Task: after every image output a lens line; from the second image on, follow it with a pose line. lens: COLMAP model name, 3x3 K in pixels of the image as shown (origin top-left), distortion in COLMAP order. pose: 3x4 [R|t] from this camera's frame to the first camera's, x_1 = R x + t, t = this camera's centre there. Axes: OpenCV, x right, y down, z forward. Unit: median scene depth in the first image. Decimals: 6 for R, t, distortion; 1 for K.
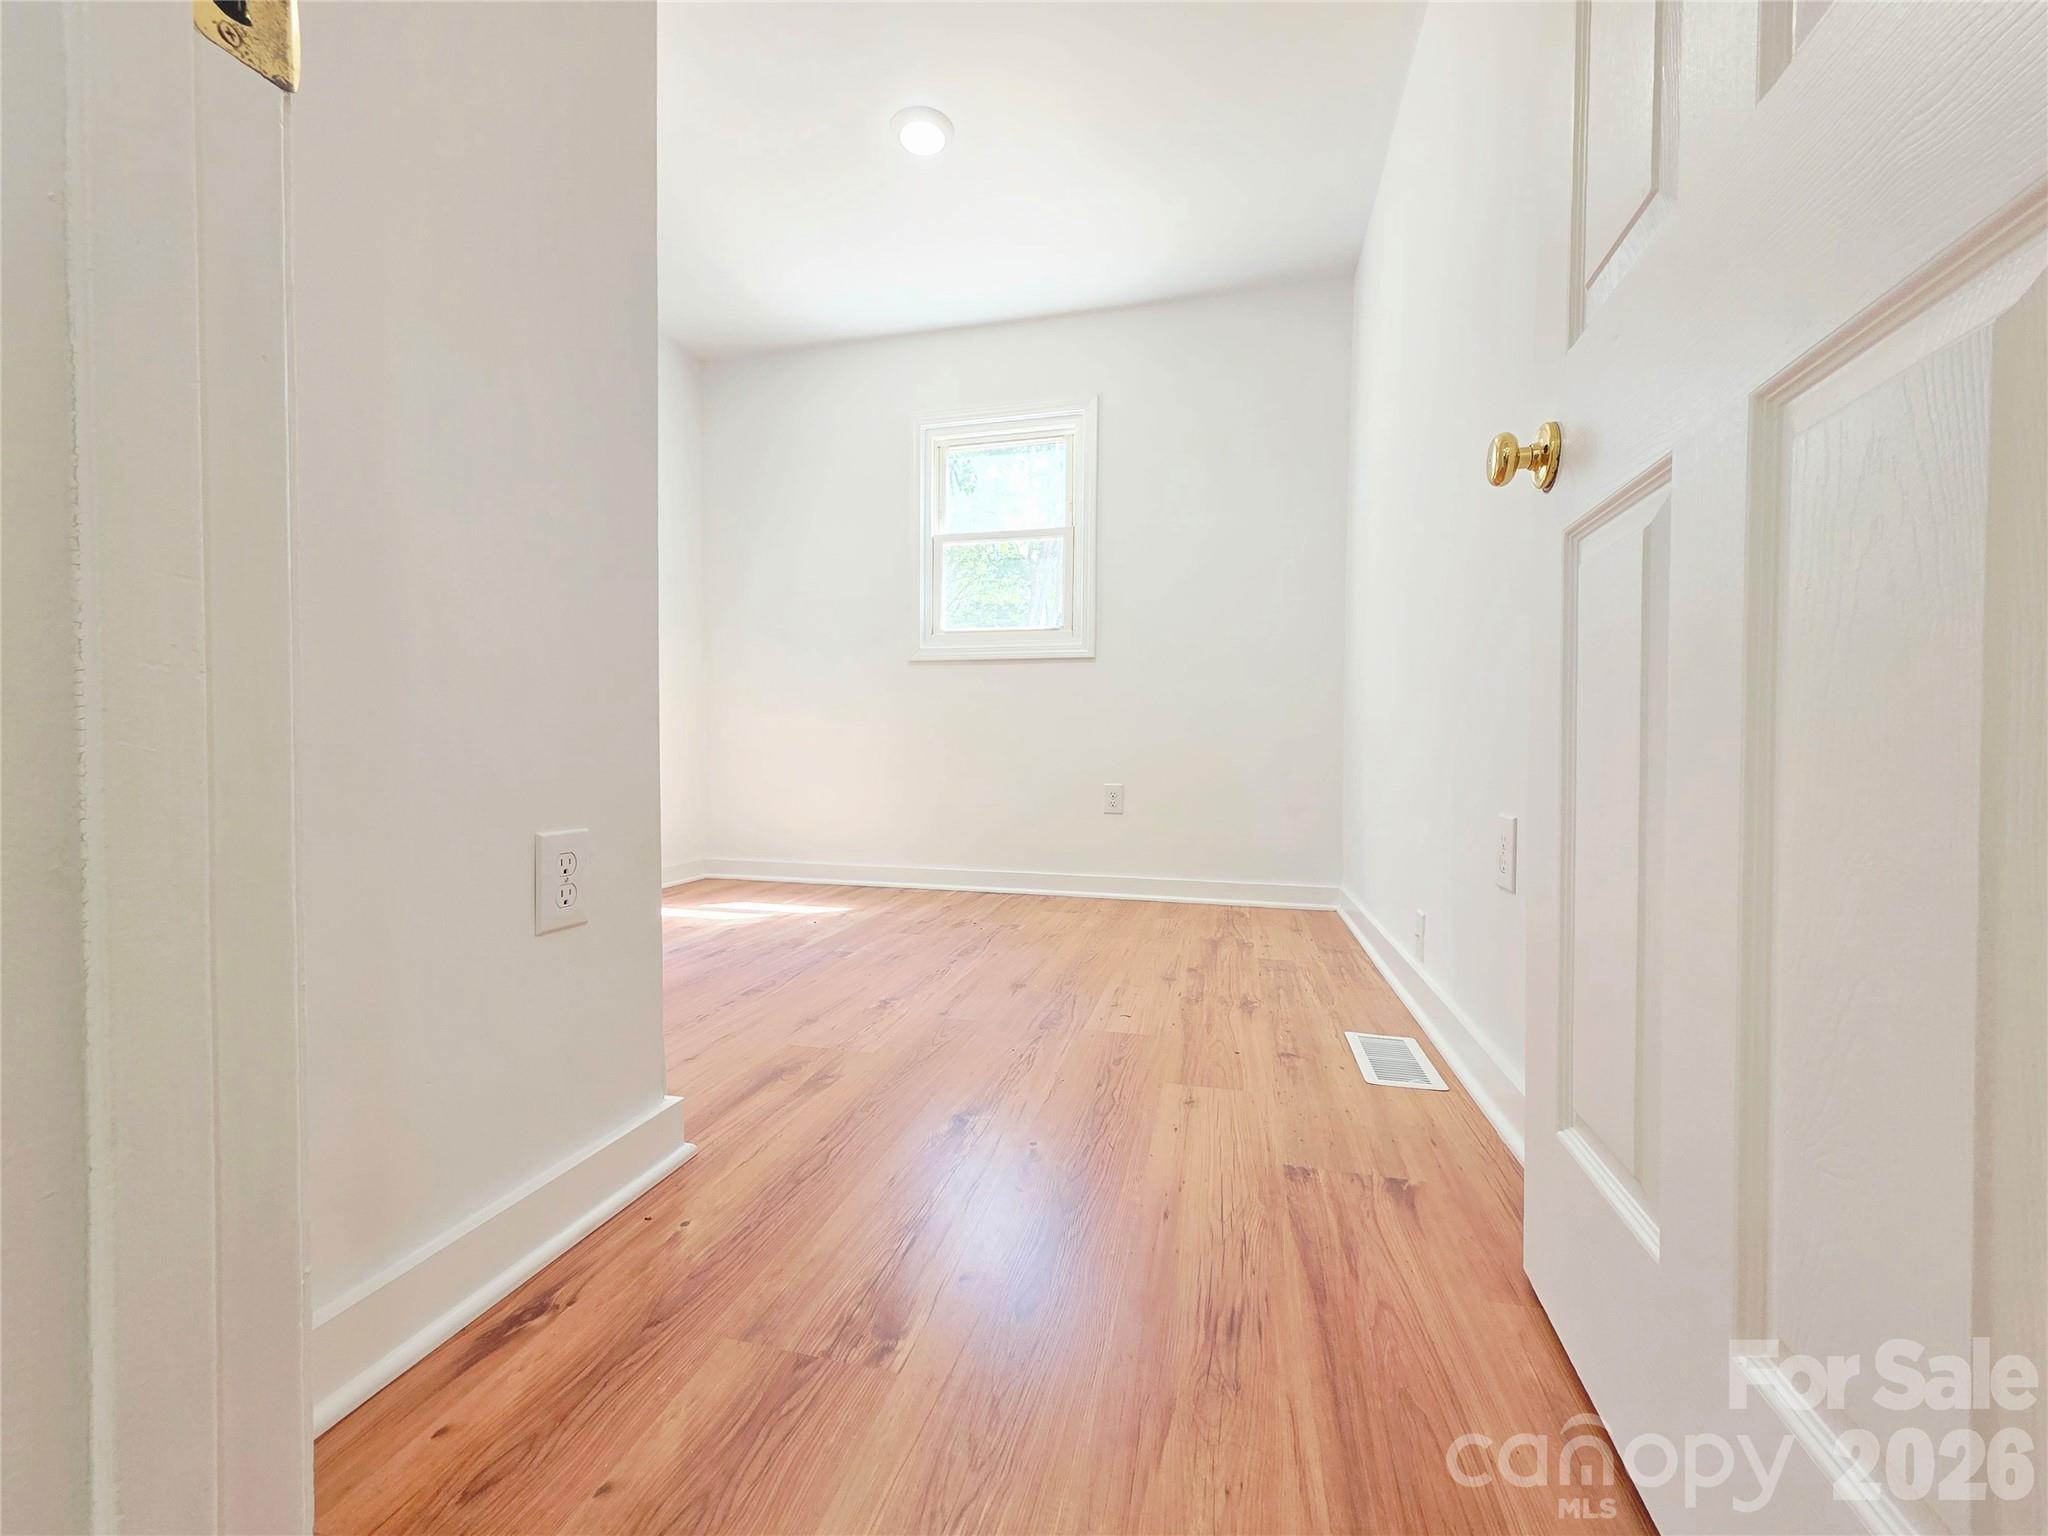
lens RADIAL K [[812.6, 0, 1006.6], [0, 812.6, 771.8], [0, 0, 1]] dist [0.006715, -0.000191]
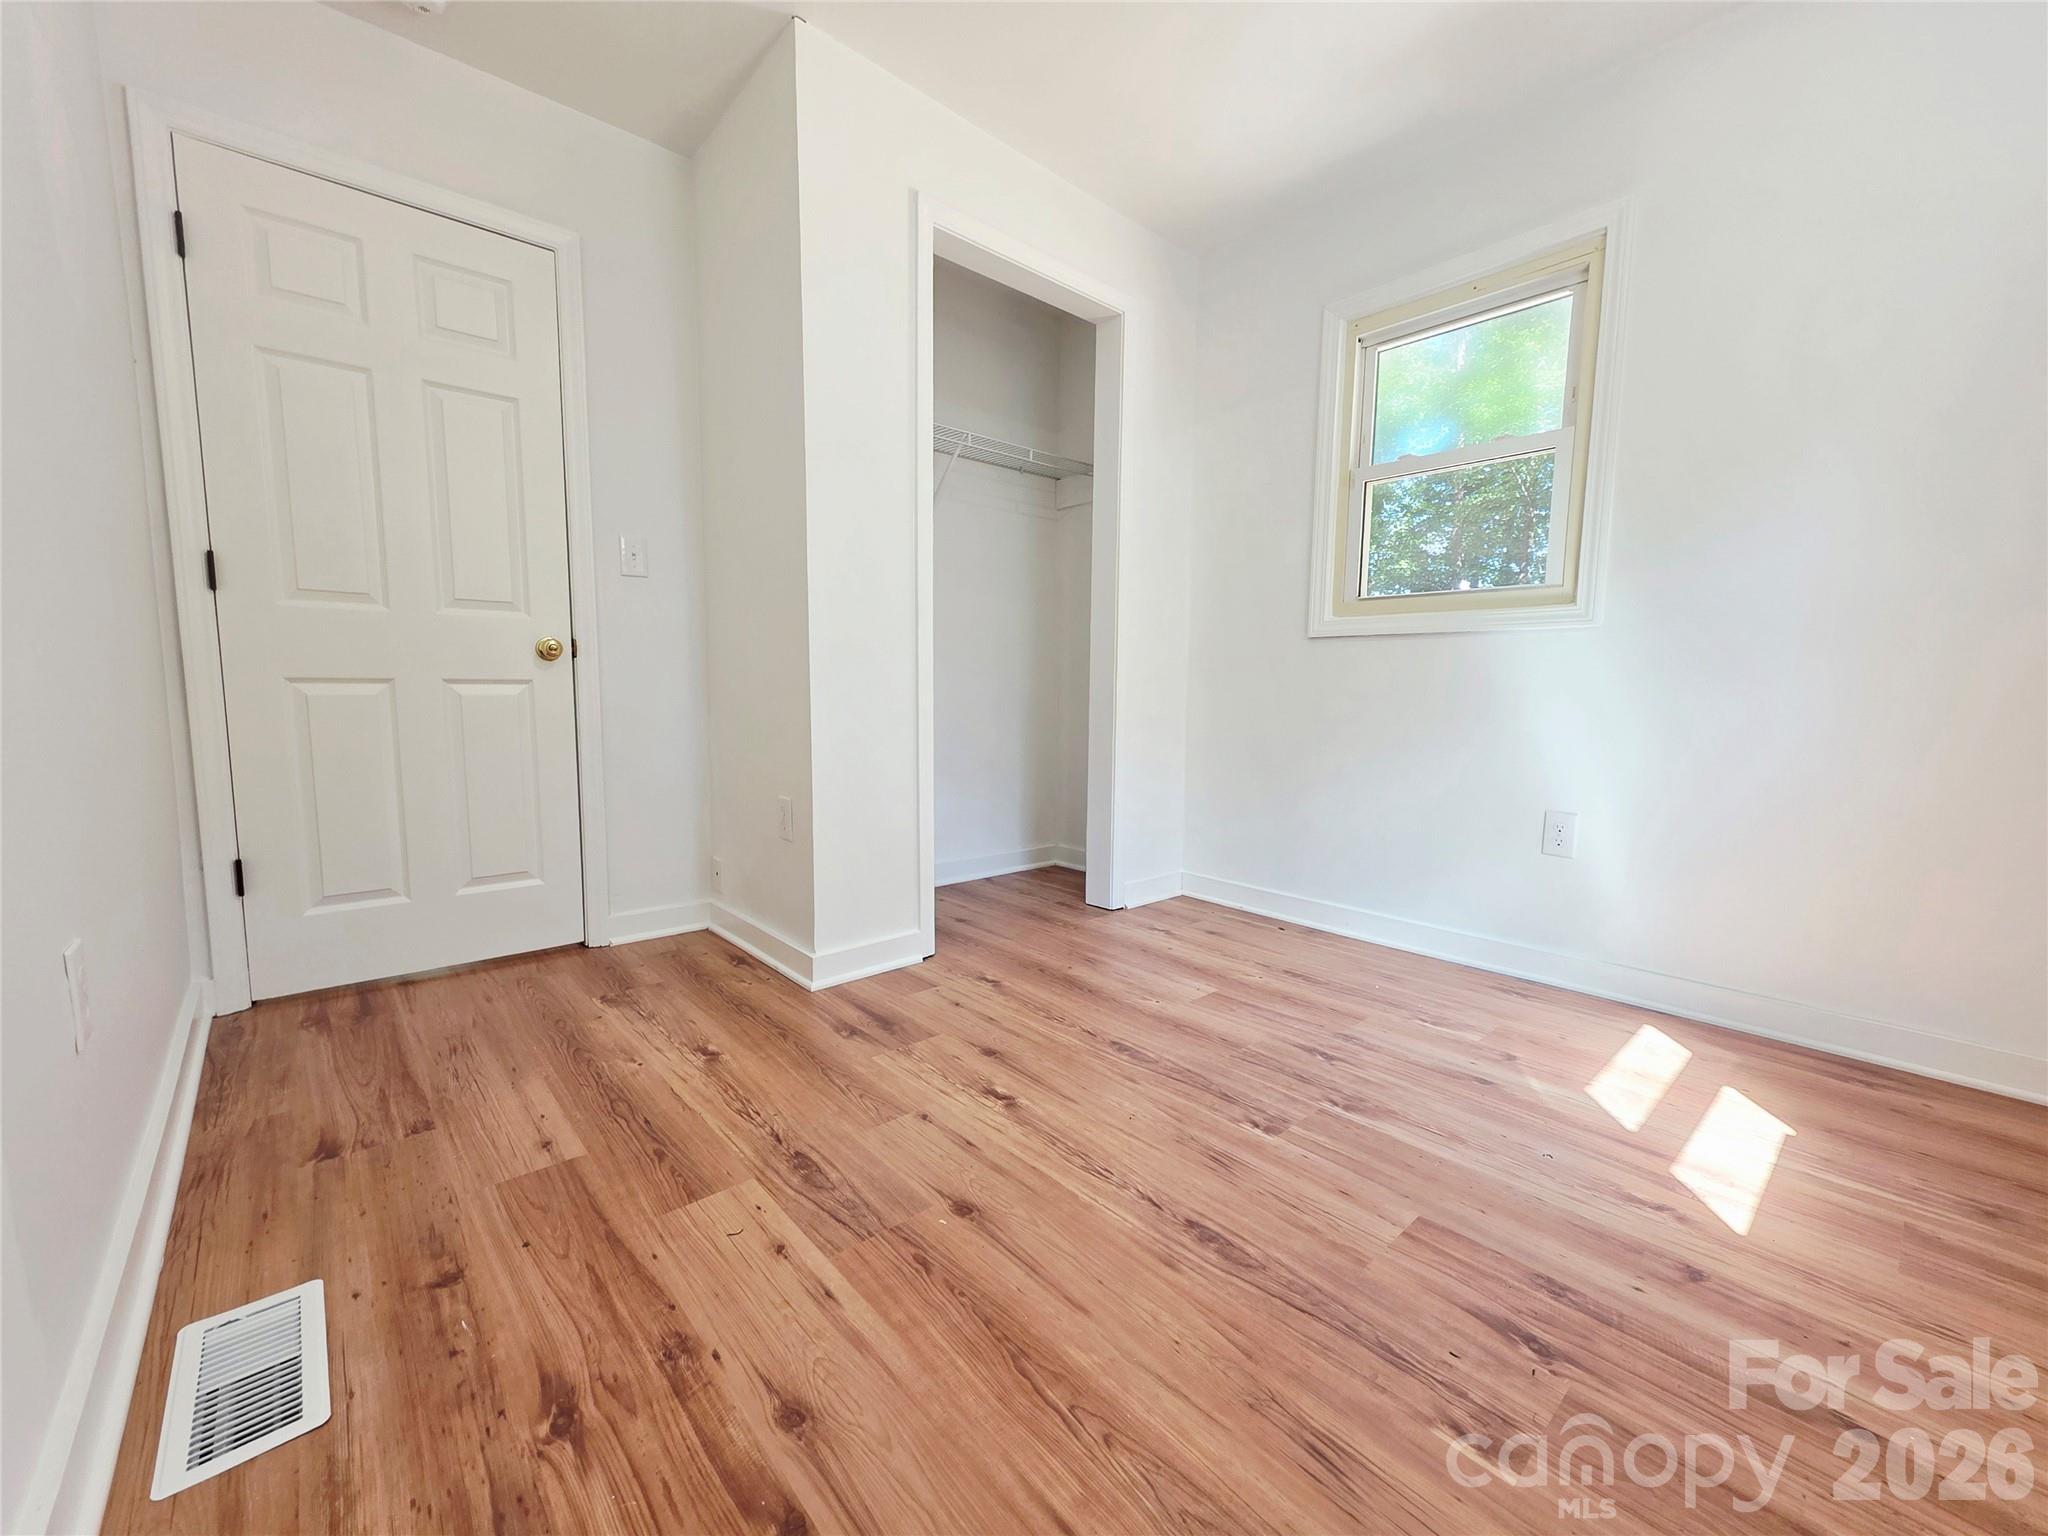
lens RADIAL K [[812.6, 0, 1023.2], [0, 812.6, 779.7], [0, 0, 1]] dist [0.006715, -0.000191]
pose [[-0.544841, 0.086735, -0.834041, 0.448780], [-0.033510, 0.991589, 0.125010, -0.129654], [0.837869, 0.096060, -0.537352, 1.259520]]
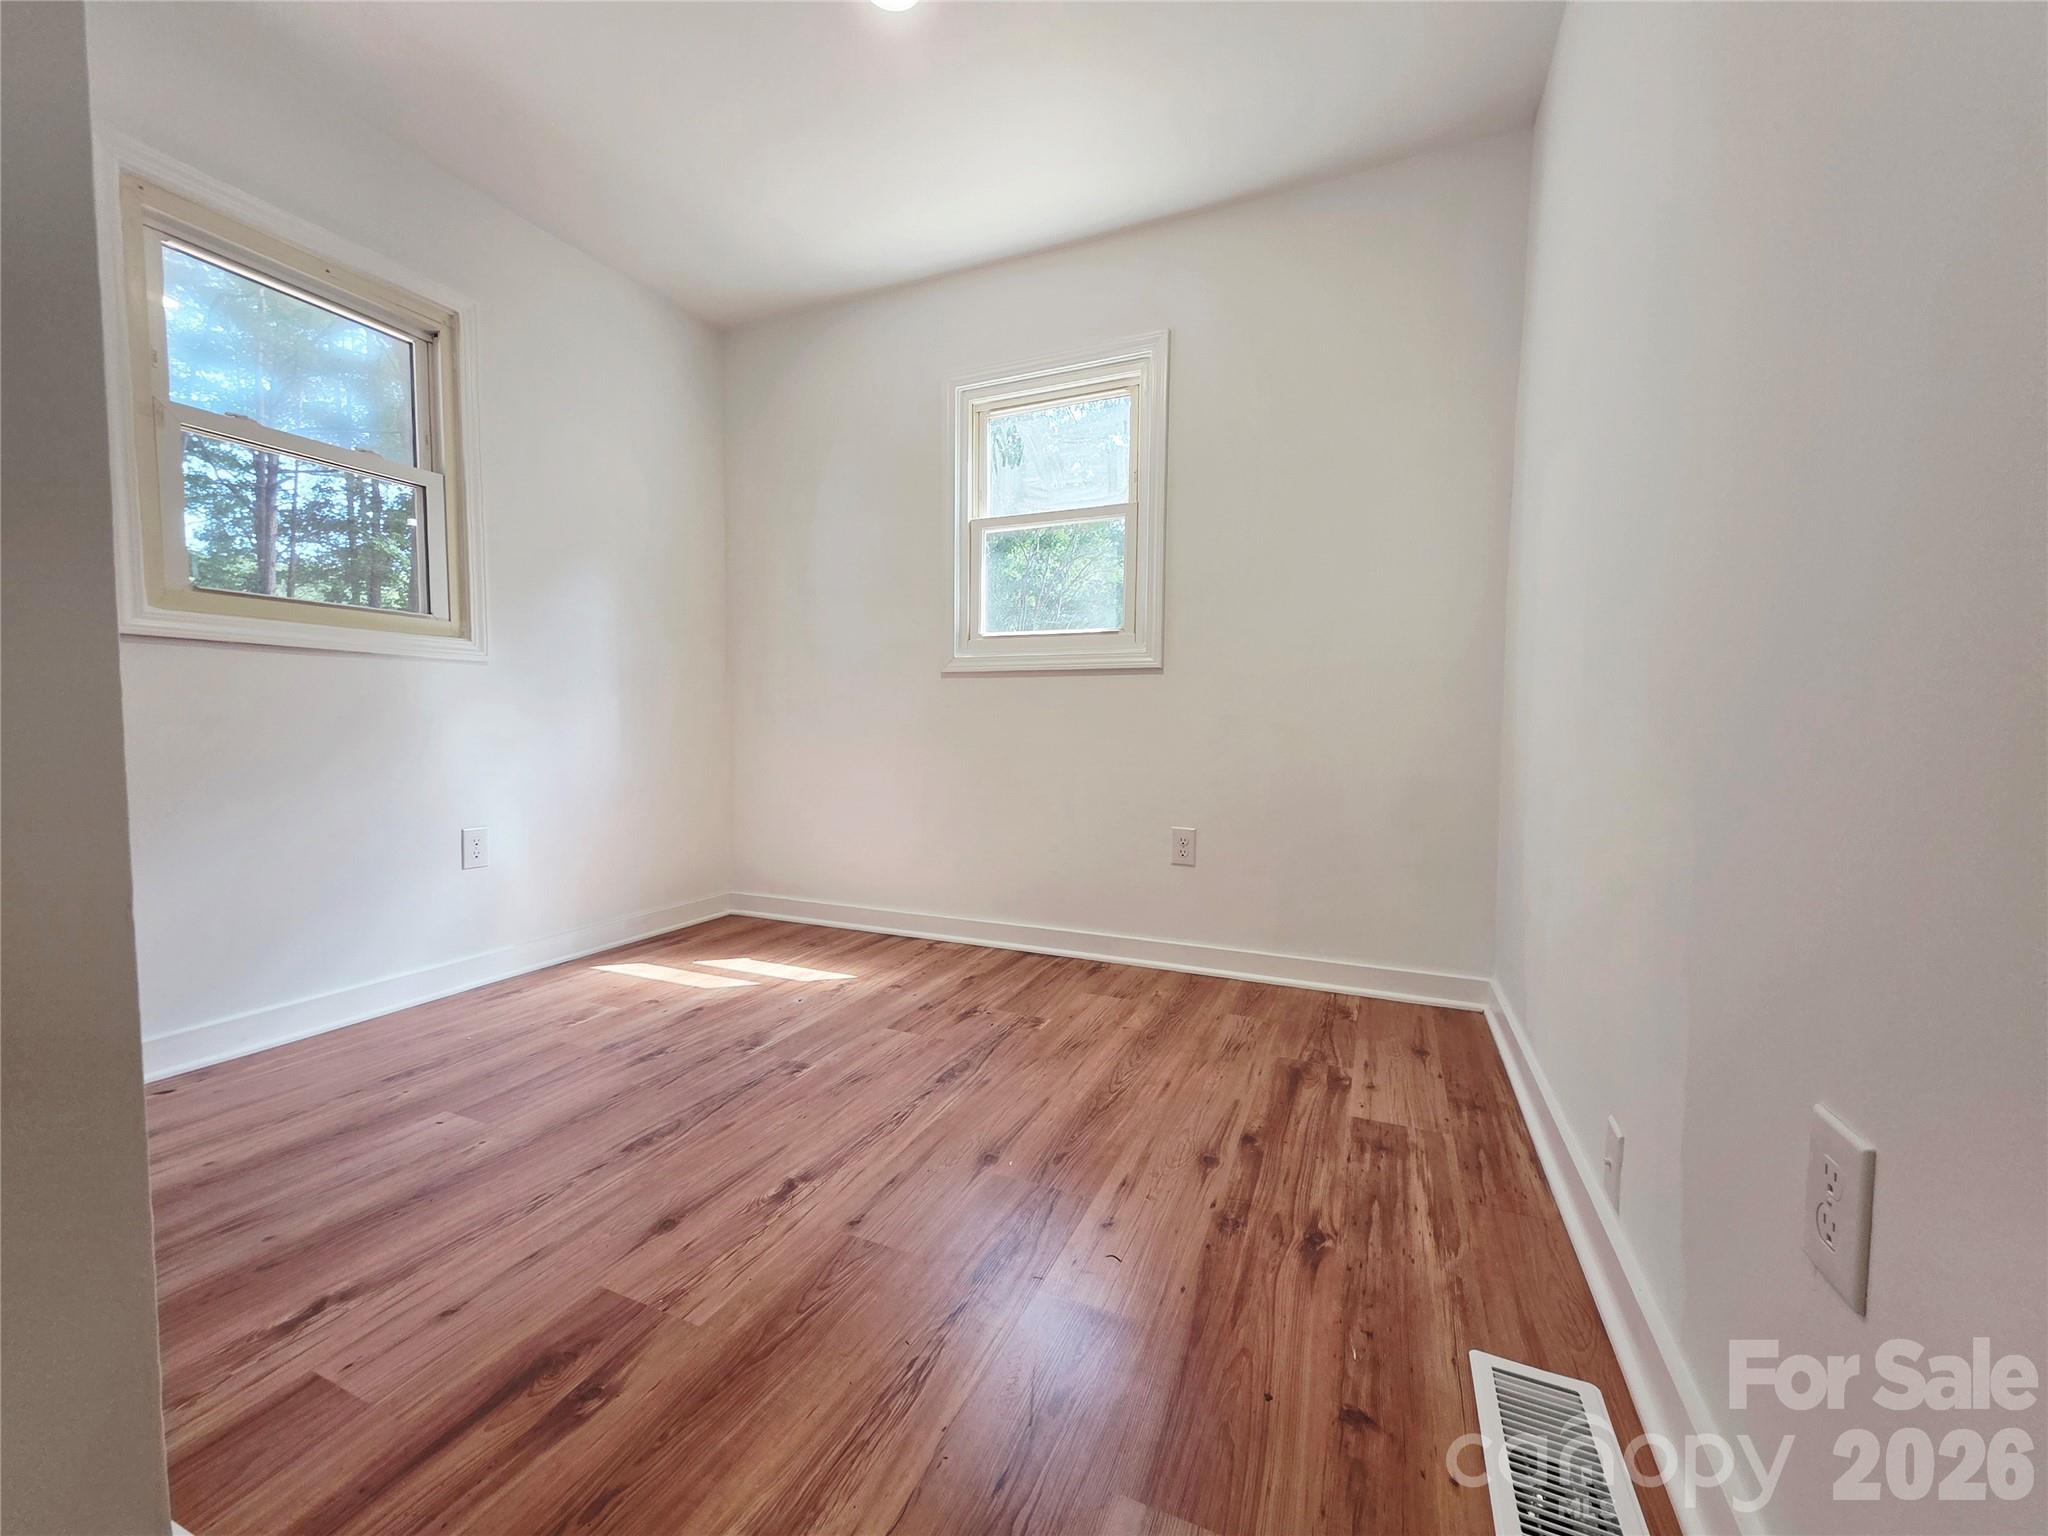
lens RADIAL K [[812.6, 0, 1005.5], [0, 812.6, 777.5], [0, 0, 1]] dist [0.006715, -0.000191]
pose [[0.986091, 0.008029, -0.166011, 0.137839], [-0.002241, 0.999384, 0.035025, -0.092905], [0.166190, -0.034166, 0.985502, 0.288532]]
